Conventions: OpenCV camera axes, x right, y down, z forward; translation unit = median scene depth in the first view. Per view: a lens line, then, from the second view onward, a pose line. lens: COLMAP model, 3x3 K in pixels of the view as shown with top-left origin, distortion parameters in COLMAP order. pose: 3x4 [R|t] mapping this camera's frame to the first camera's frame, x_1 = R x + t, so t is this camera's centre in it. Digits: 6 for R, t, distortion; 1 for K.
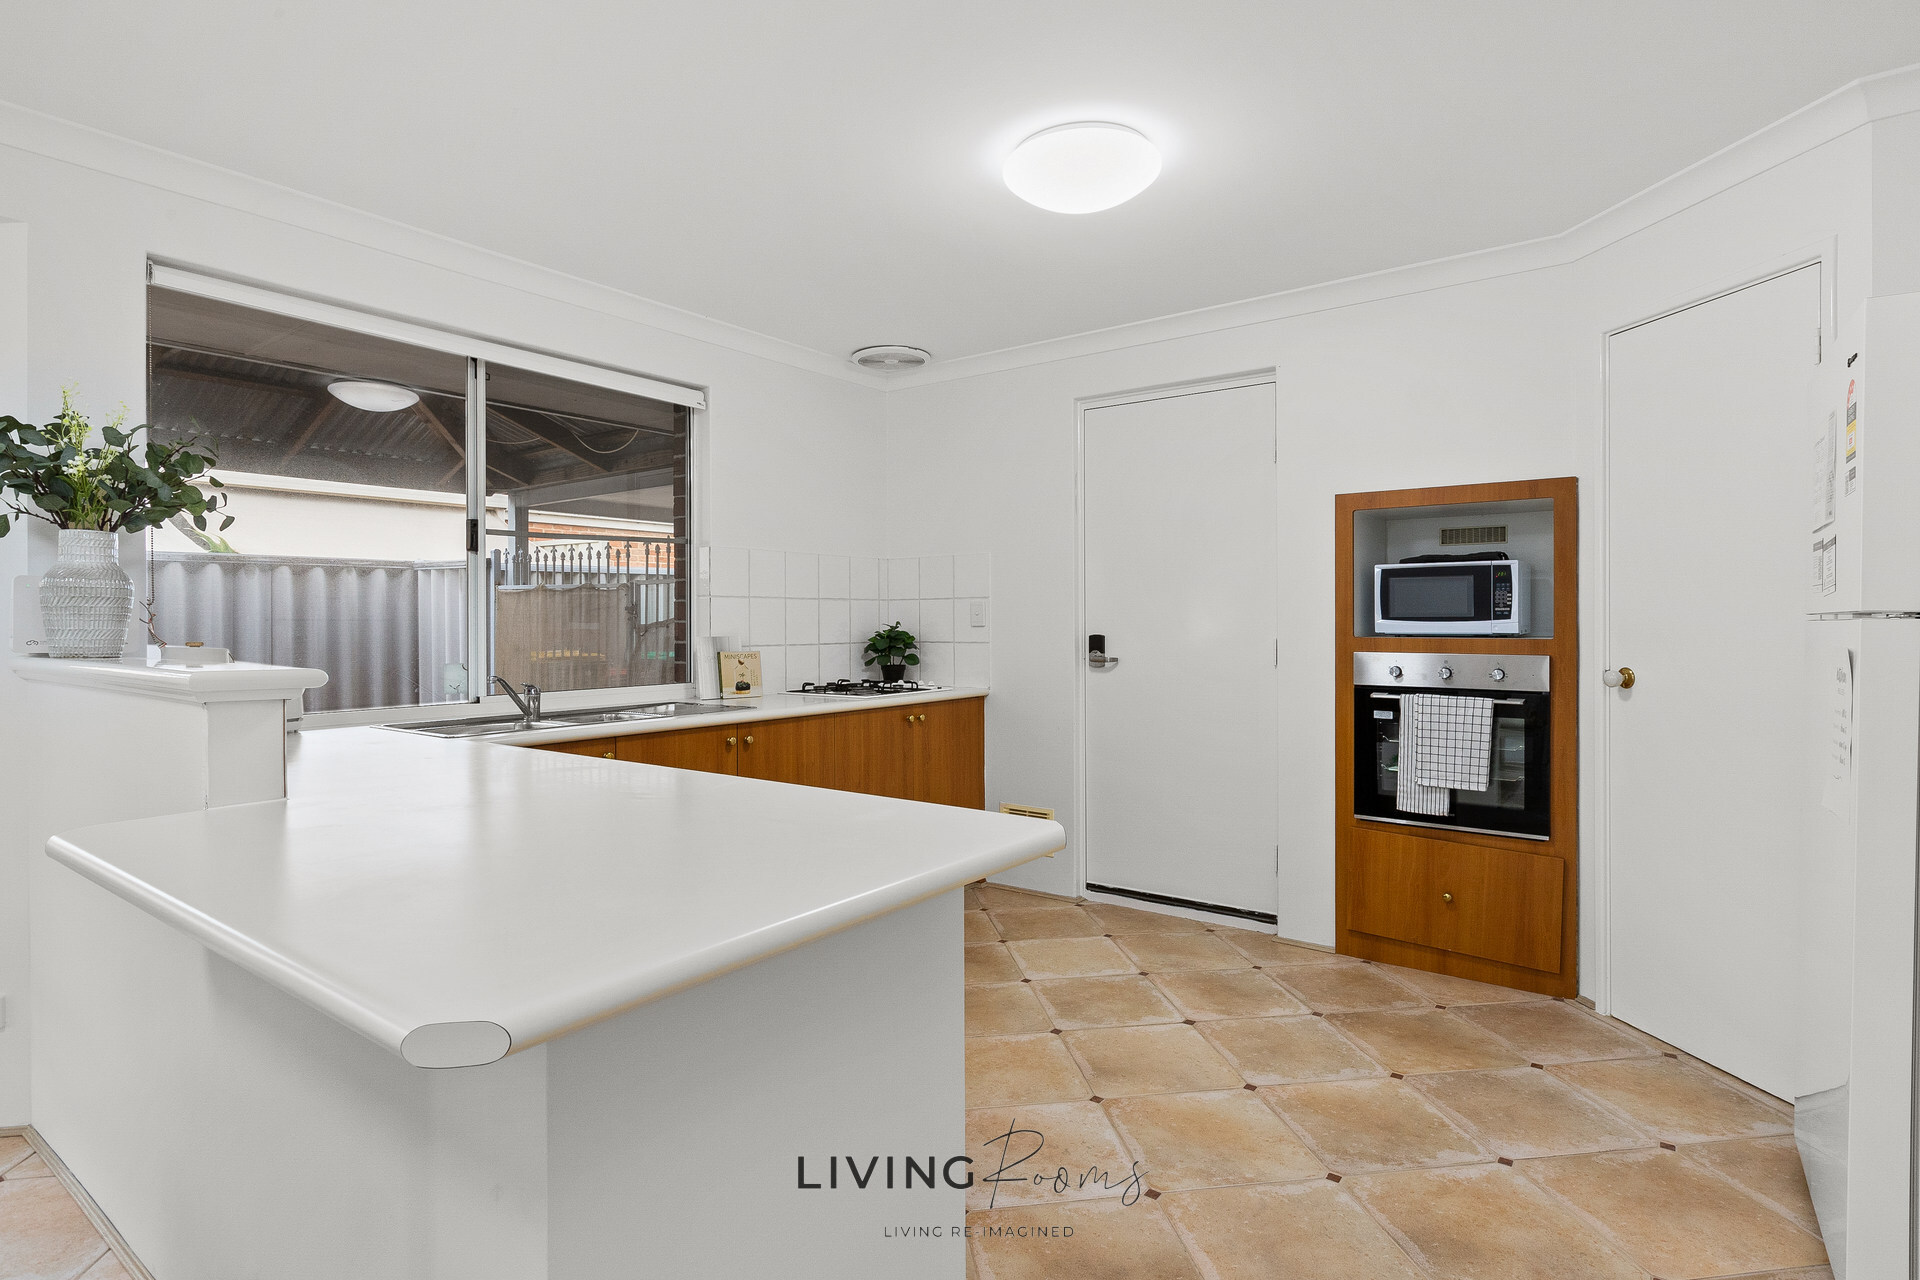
lens RADIAL K [[949.3, 0, 963.6], [0, 949.3, 624.5], [0, 0, 1]] dist [-0.012560, 0.000569]
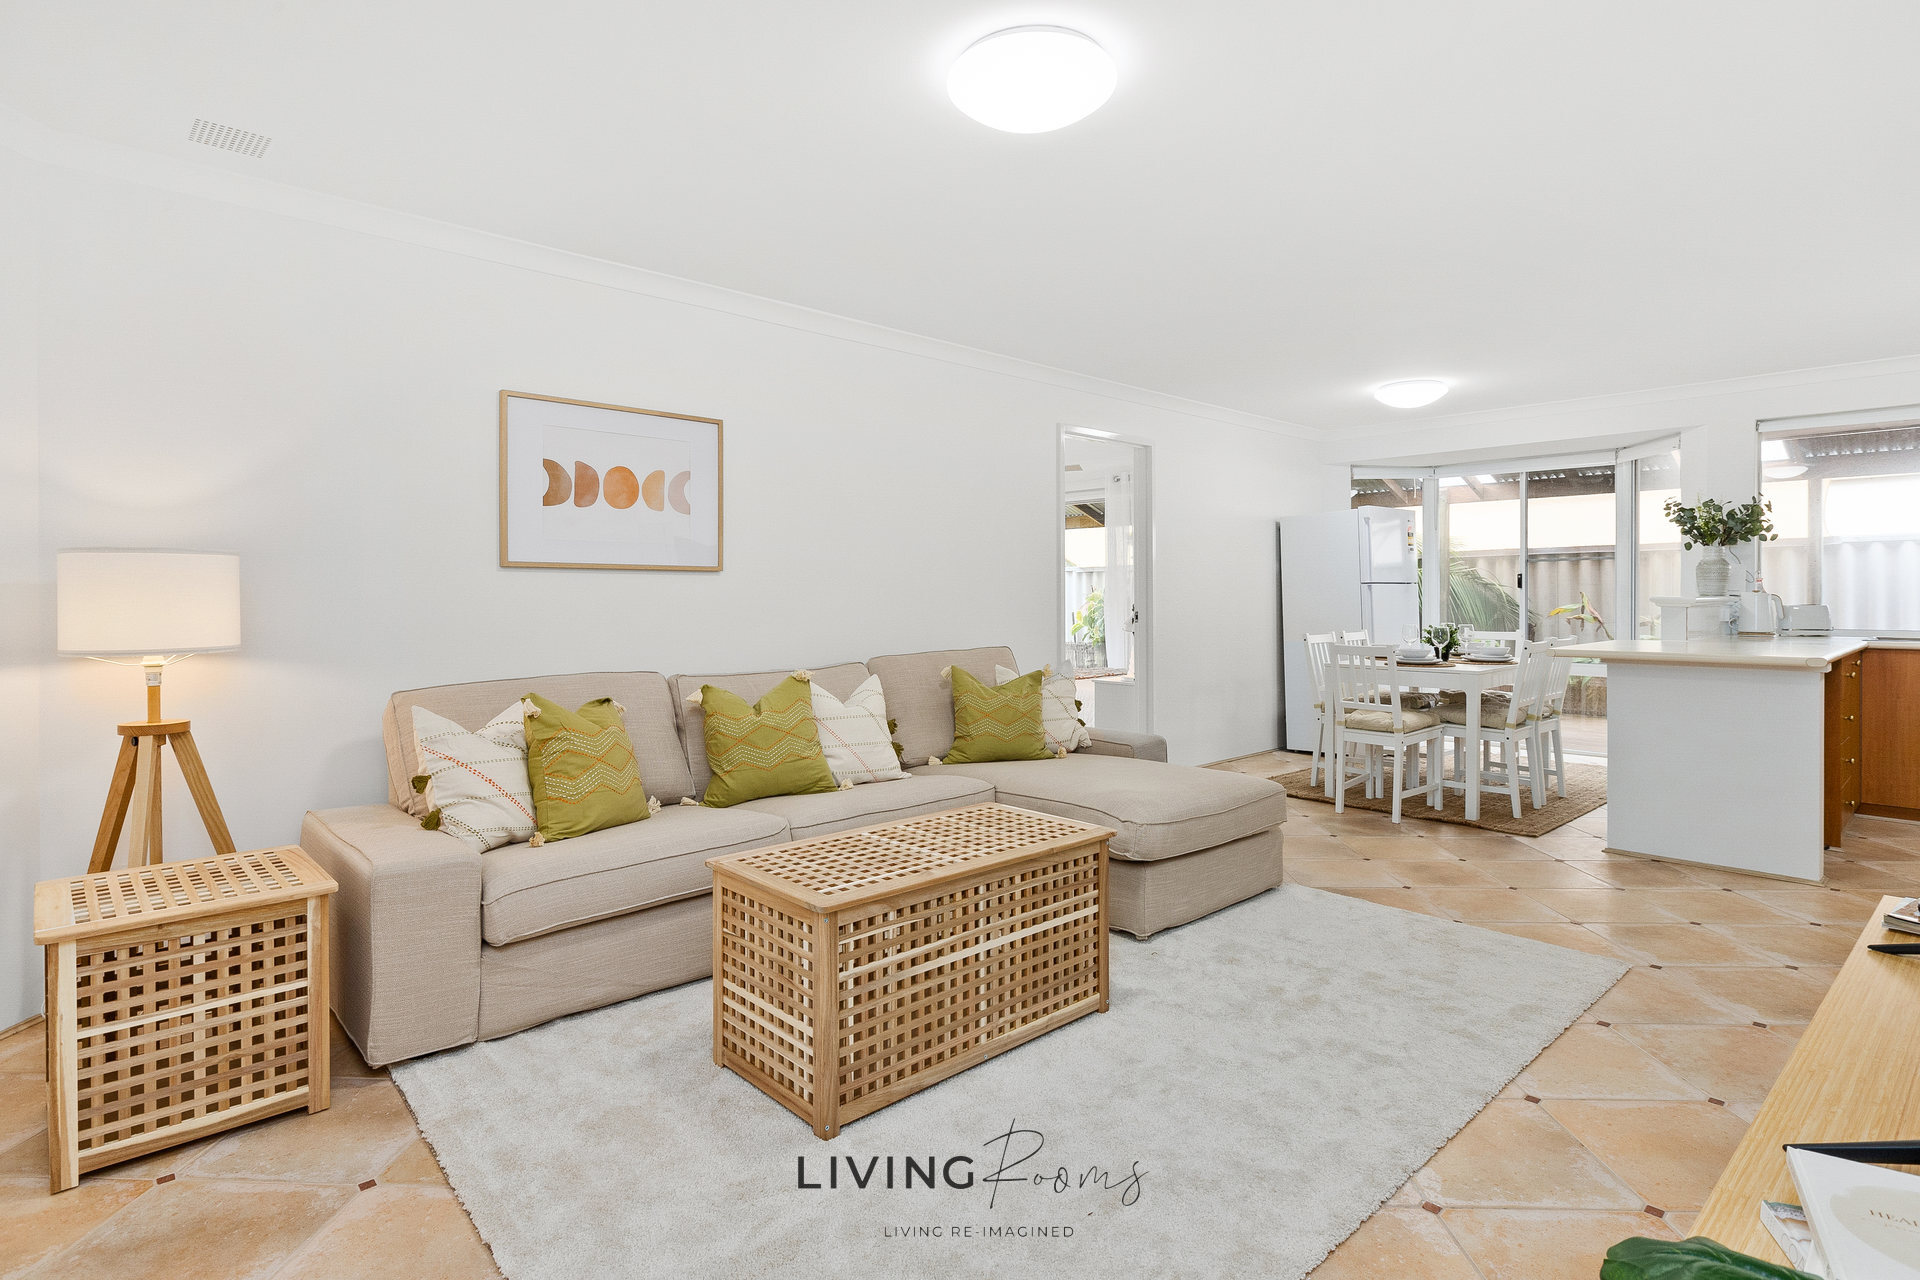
lens RADIAL K [[949.3, 0, 938.0], [0, 949.3, 594.2], [0, 0, 1]] dist [-0.012560, 0.000569]
pose [[-0.227036, 0.005333, -0.973872, 1.825129], [0.000145, 0.999985, 0.005442, 0.015610], [0.973886, 0.001095, -0.227034, -0.420256]]
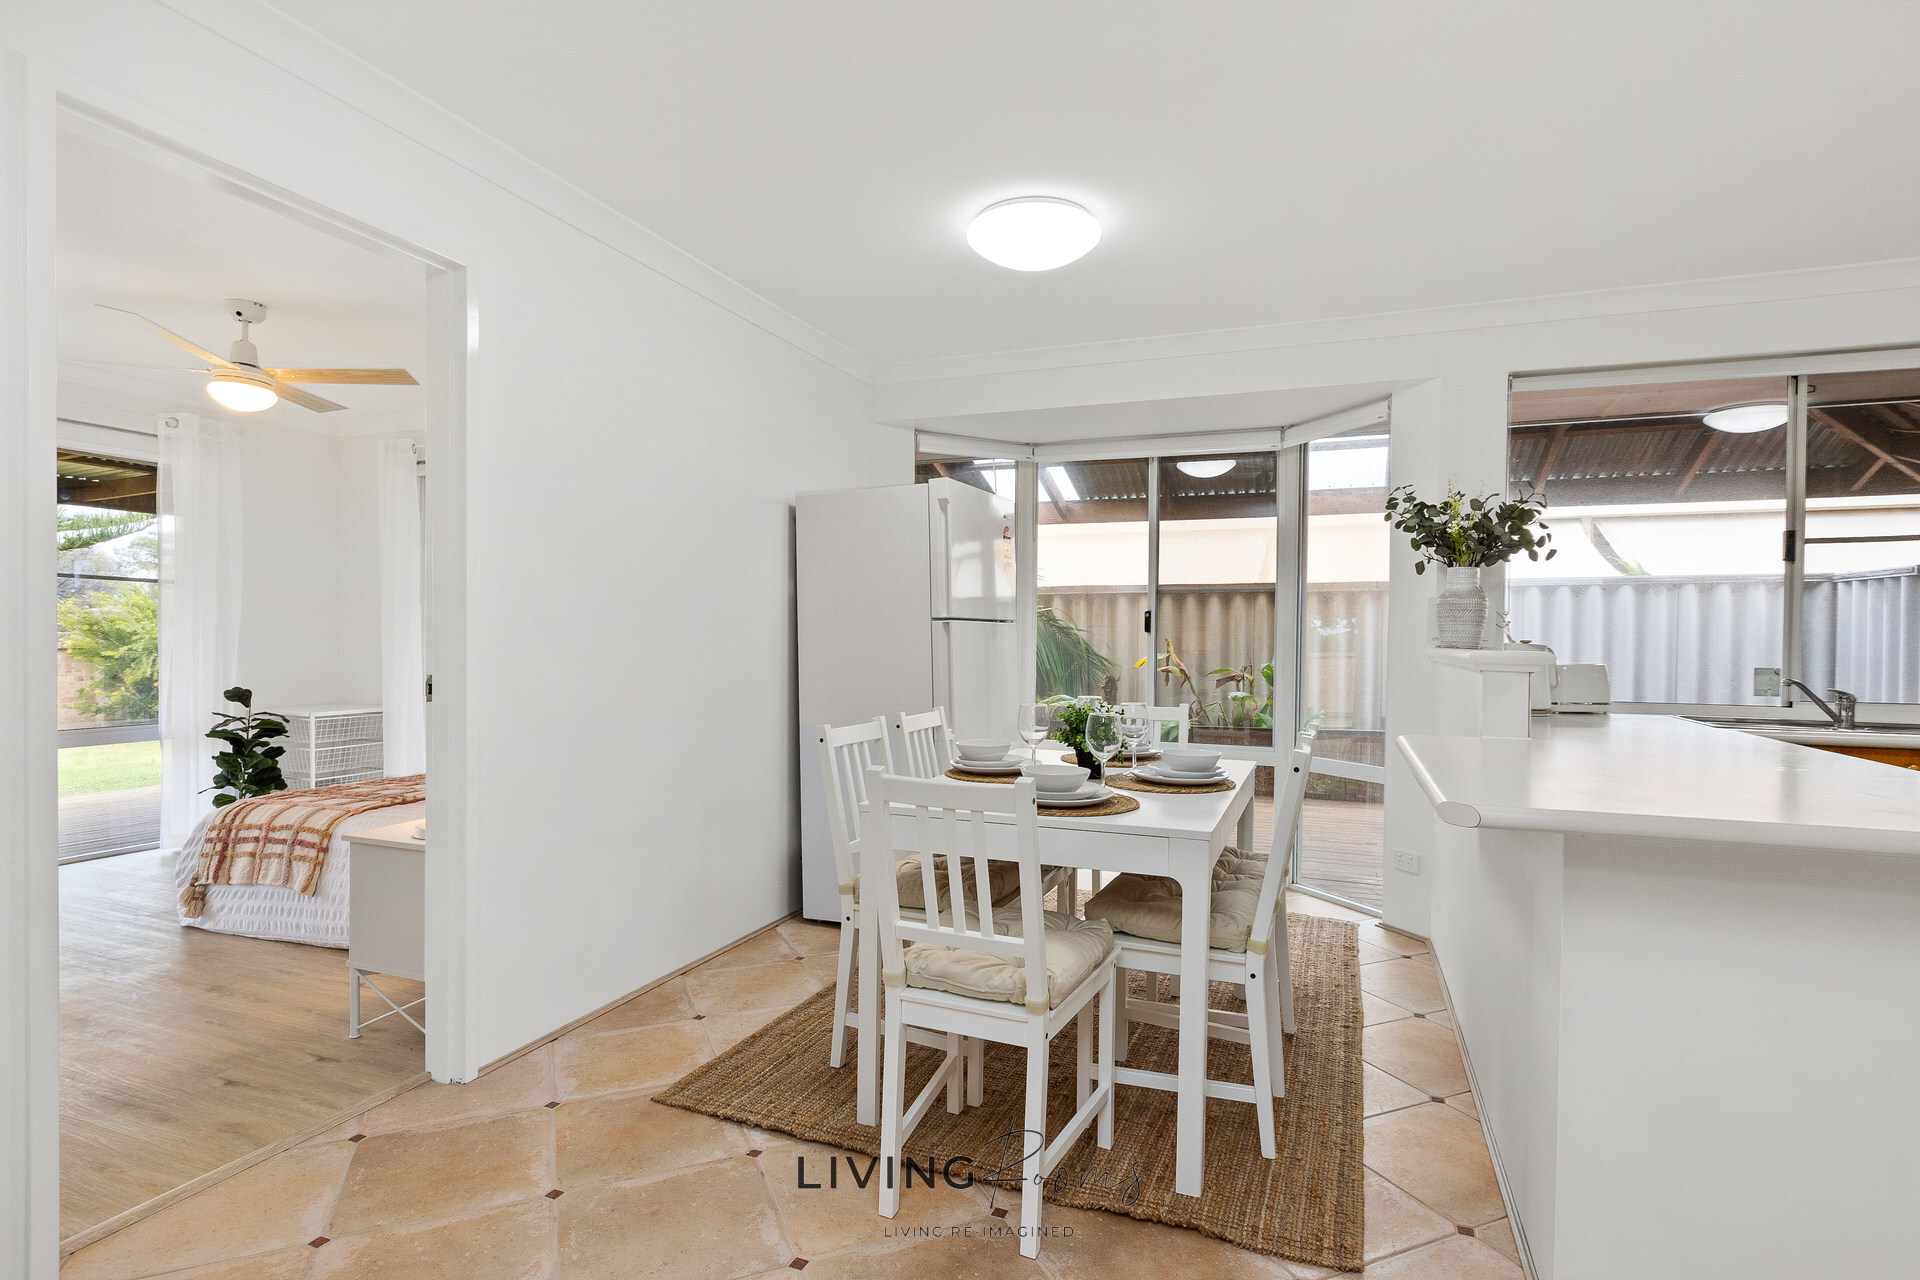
lens RADIAL K [[949.3, 0, 961.2], [0, 949.3, 643.7], [0, 0, 1]] dist [-0.012560, 0.000569]
pose [[0.238454, 0.012550, -0.971073, 0.353431], [-0.015794, 0.999834, 0.009043, 0.023498], [0.971025, 0.013180, 0.238613, -0.163569]]
